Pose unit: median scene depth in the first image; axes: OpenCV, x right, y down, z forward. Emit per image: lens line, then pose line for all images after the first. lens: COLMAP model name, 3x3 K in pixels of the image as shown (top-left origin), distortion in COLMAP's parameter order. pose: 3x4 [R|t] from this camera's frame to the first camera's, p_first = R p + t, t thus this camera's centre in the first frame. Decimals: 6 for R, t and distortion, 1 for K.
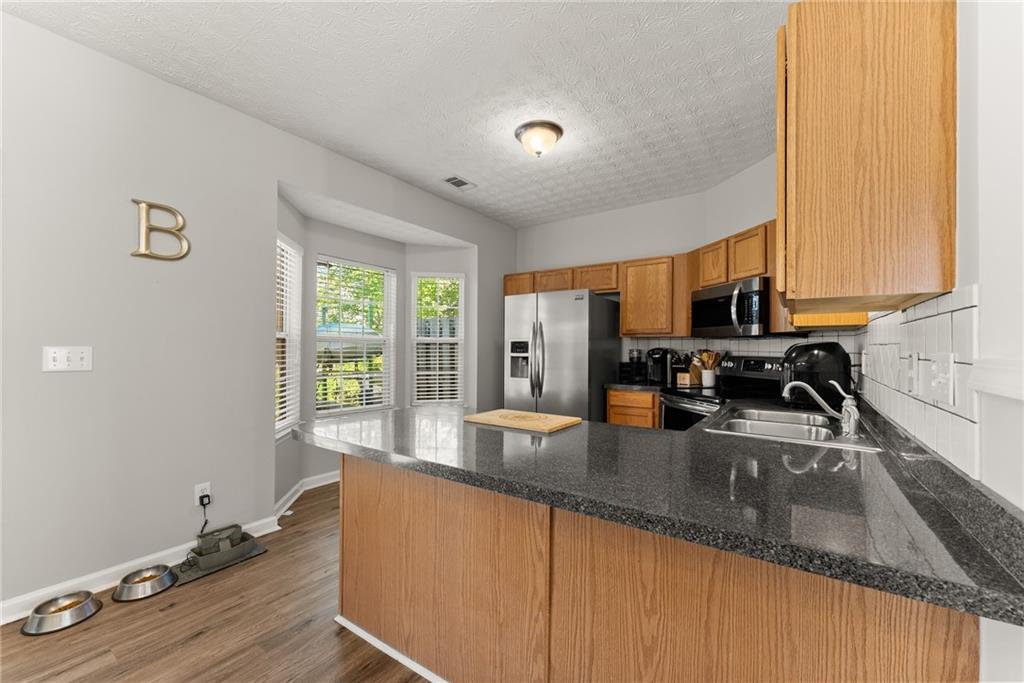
lens RADIAL K [[401.2, 0, 499.0], [0, 401.2, 343.8], [0, 0, 1]] dist [-0.000628, 0.000009]
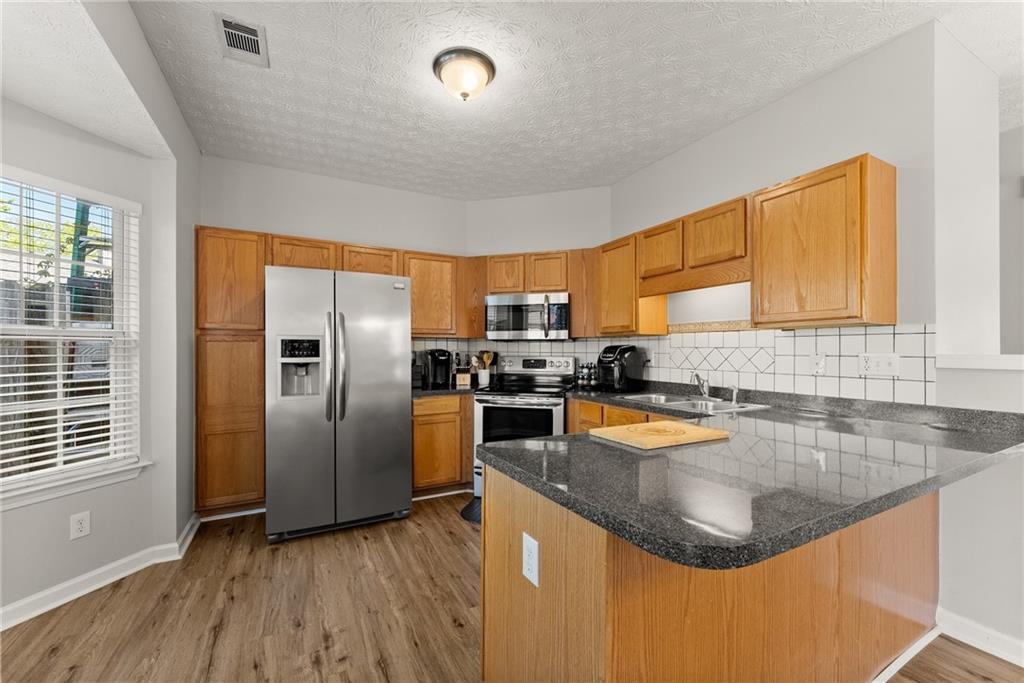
lens RADIAL K [[413.3, 0, 498.0], [0, 413.3, 348.1], [0, 0, 1]] dist [0.000246, -0.000102]
pose [[0.453212, 0.001072, 0.891402, -0.443191], [-0.009704, 0.999946, 0.003731, 0.002512], [-0.891350, -0.010341, 0.453198, 0.448661]]
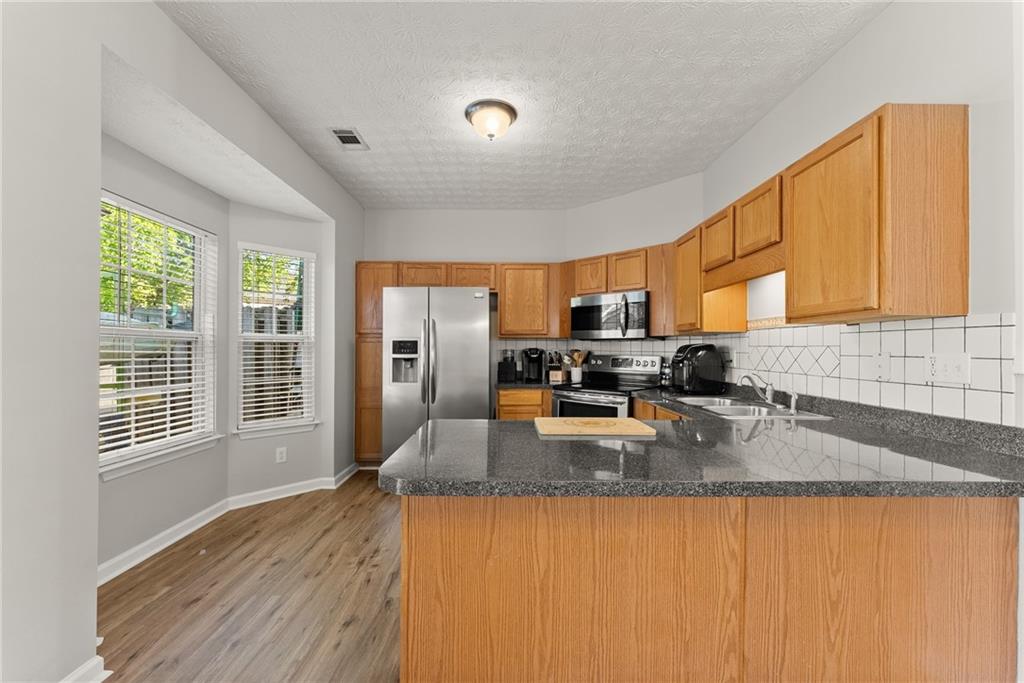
lens RADIAL K [[410.9, 0, 496.7], [0, 410.9, 345.5], [0, 0, 1]] dist [0.000786, -0.000073]
pose [[0.814559, 0.003929, 0.580067, -0.334675], [-0.007218, 0.999968, 0.003362, 0.000474], [-0.580036, -0.006926, 0.814562, 0.172590]]
